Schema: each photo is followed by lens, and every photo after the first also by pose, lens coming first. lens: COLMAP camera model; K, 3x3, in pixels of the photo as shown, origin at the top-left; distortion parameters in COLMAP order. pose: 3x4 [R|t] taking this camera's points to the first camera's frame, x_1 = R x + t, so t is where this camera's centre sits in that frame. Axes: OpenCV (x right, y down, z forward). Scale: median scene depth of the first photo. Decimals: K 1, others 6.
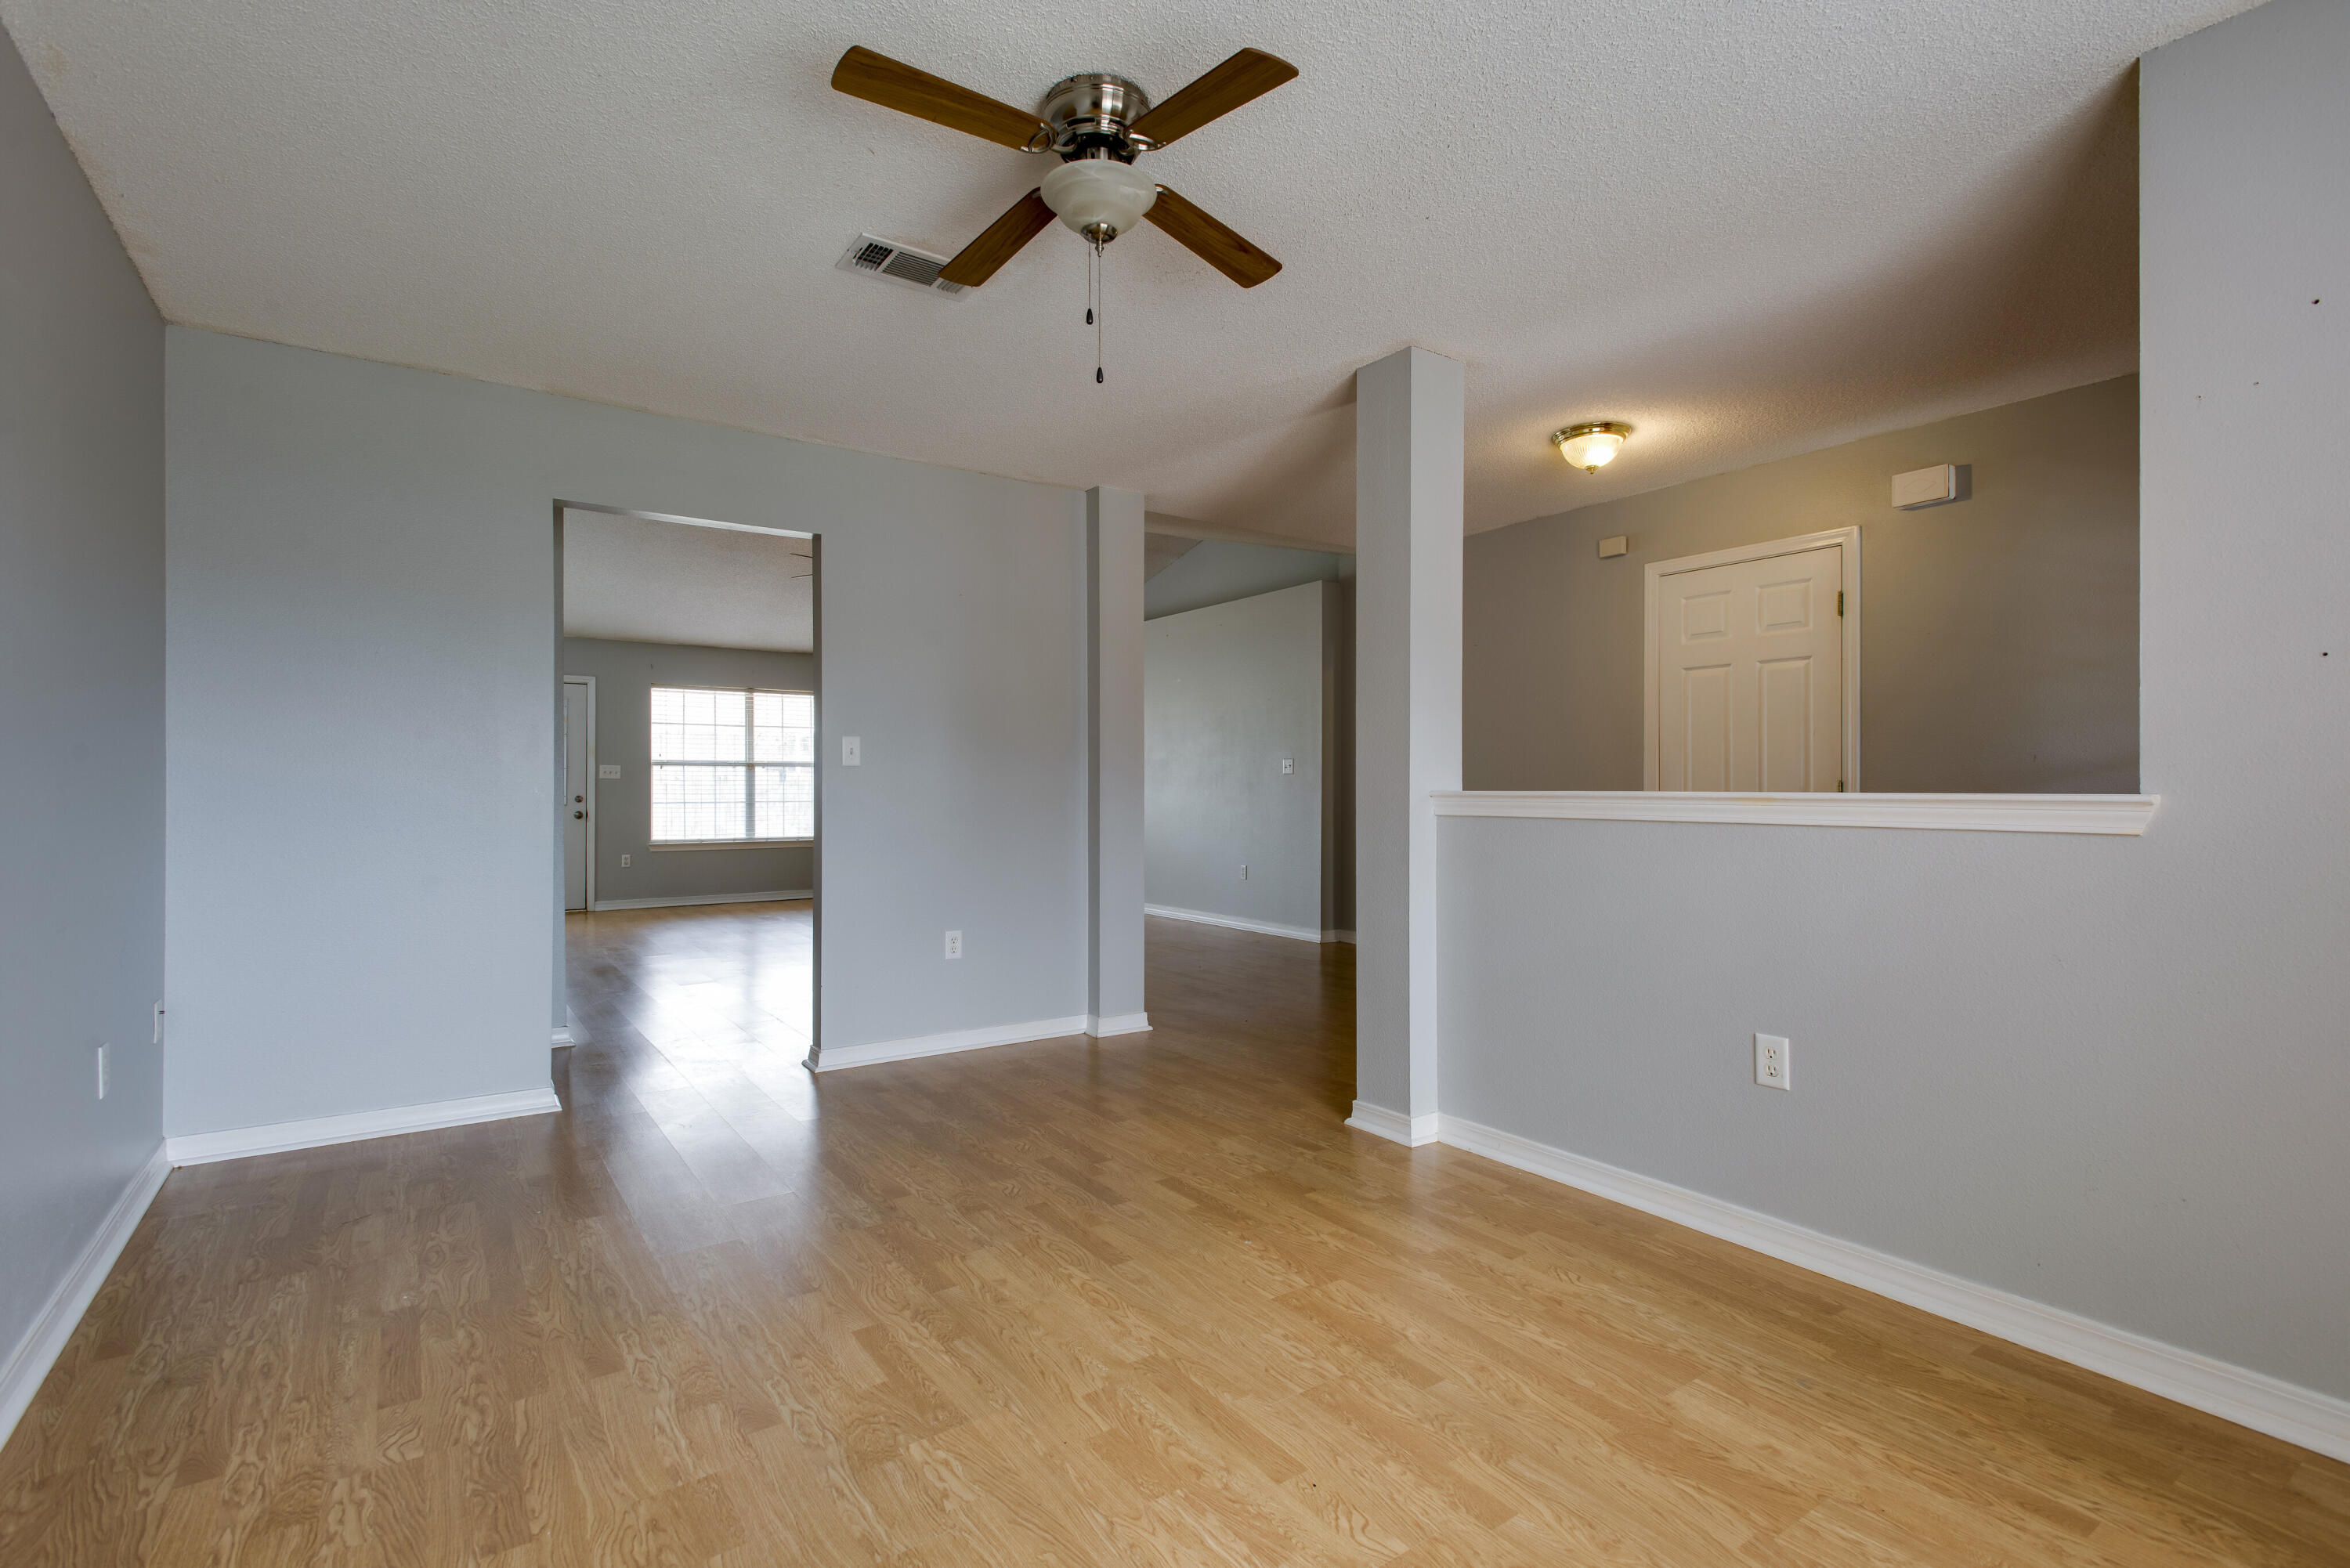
lens RADIAL K [[1079.0, 0, 1151.4], [0, 1079.0, 787.5], [0, 0, 1]] dist [0.009409, -0.001052]
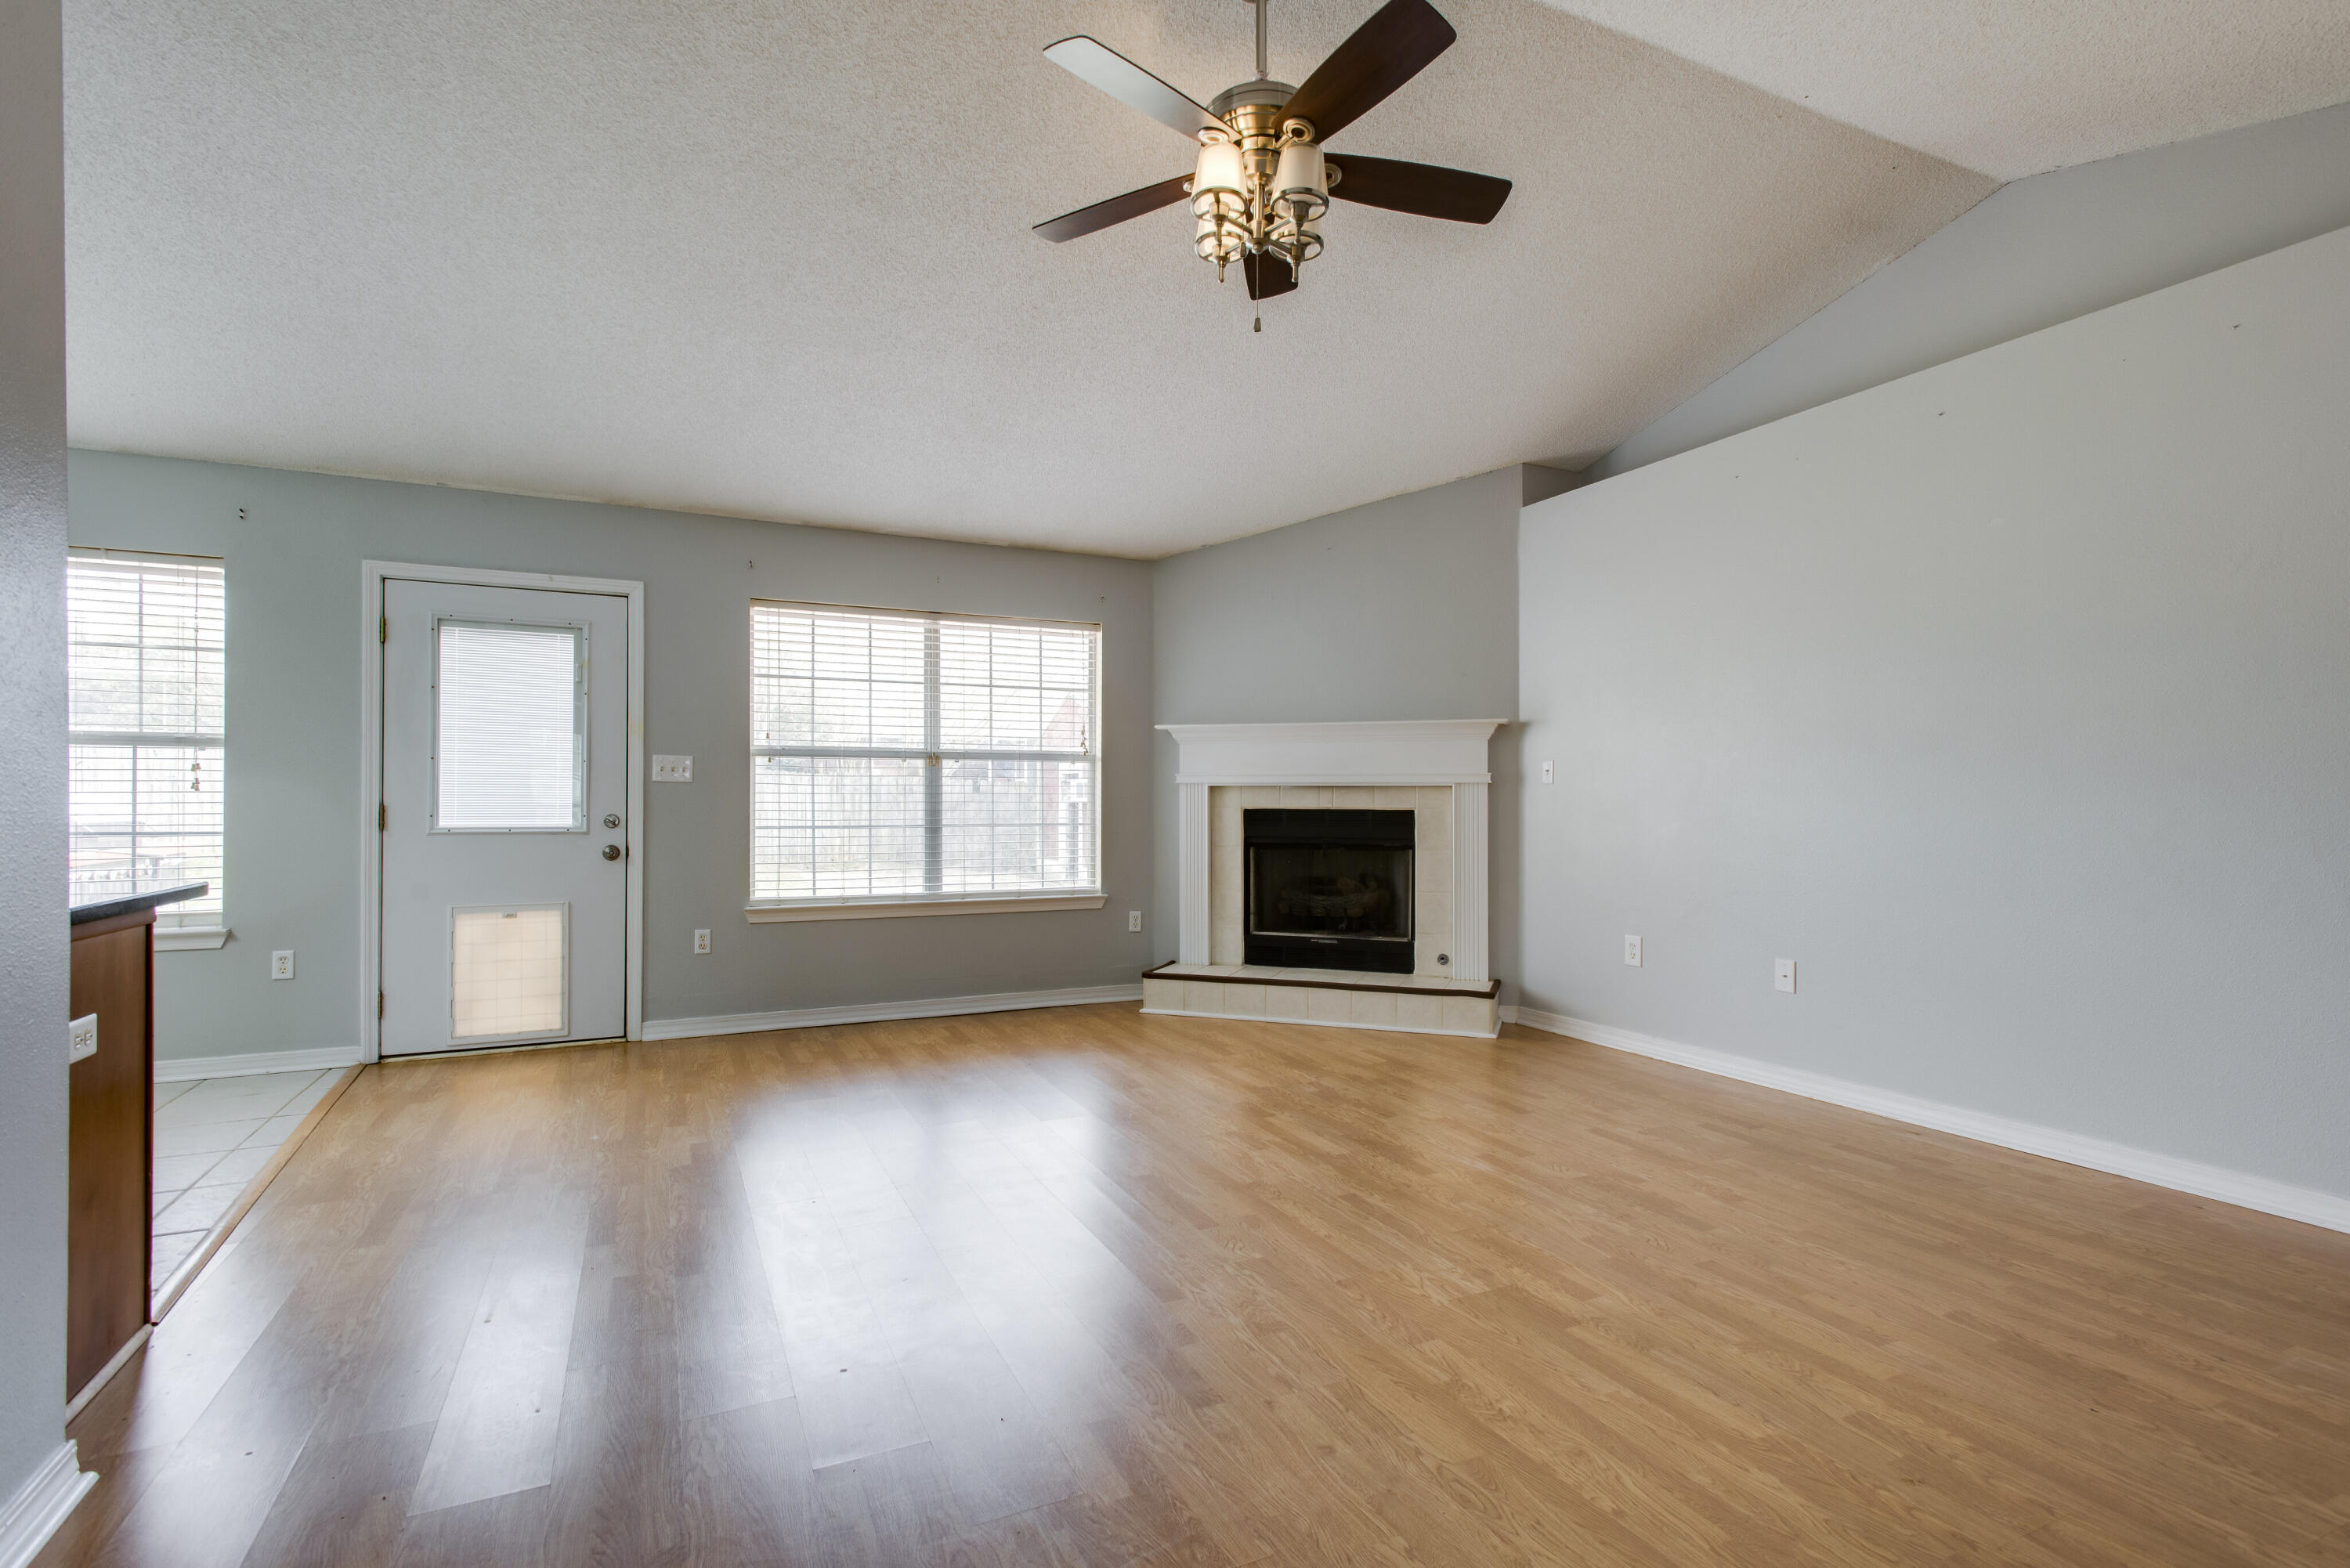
lens RADIAL K [[1118.1, 0, 1154.7], [0, 1118.1, 794.9], [0, 0, 1]] dist [0.011409, 0.000199]
pose [[0.987675, 0.001122, -0.156514, -0.183430], [-0.001222, 0.999999, -0.000539, -0.001716], [0.156513, 0.000723, 0.987676, 0.489273]]
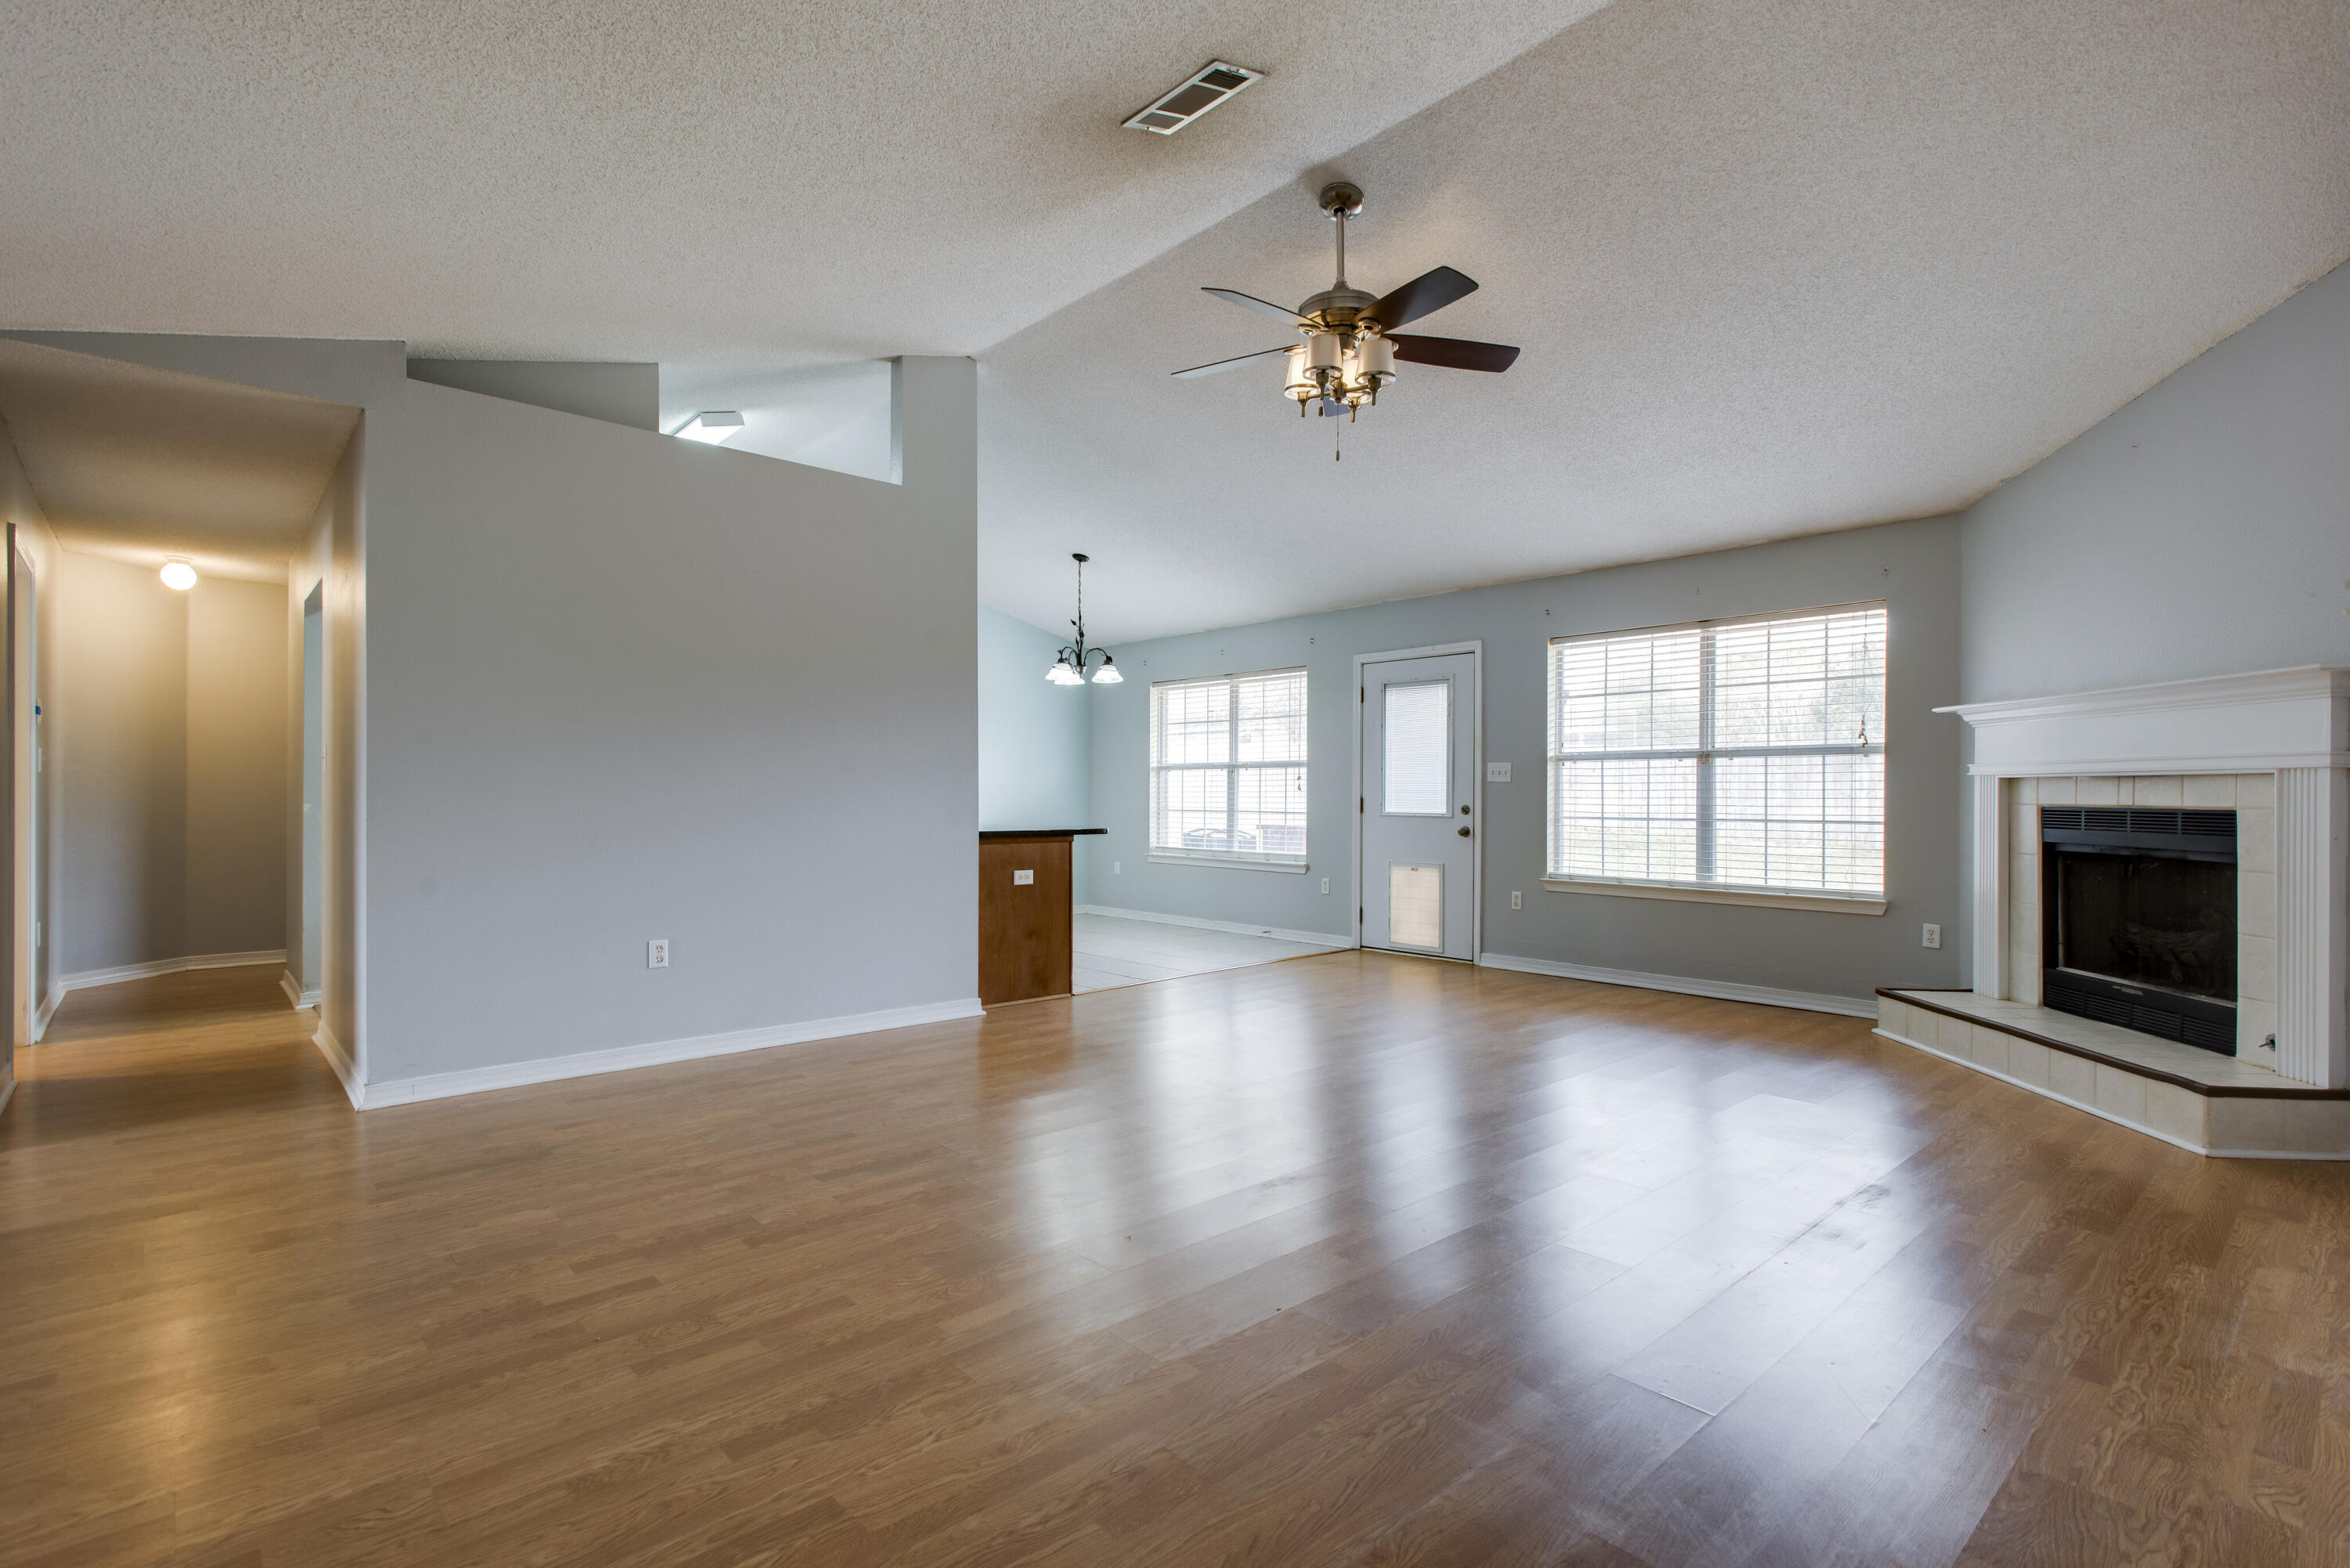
lens RADIAL K [[1079.0, 0, 1171.1], [0, 1079.0, 793.5], [0, 0, 1]] dist [0.009409, -0.001052]
pose [[0.140387, -0.001155, -0.990096, 0.159368], [-0.000250, 0.999999, -0.001202, 0.000350], [0.990097, 0.000416, 0.140386, 0.659628]]
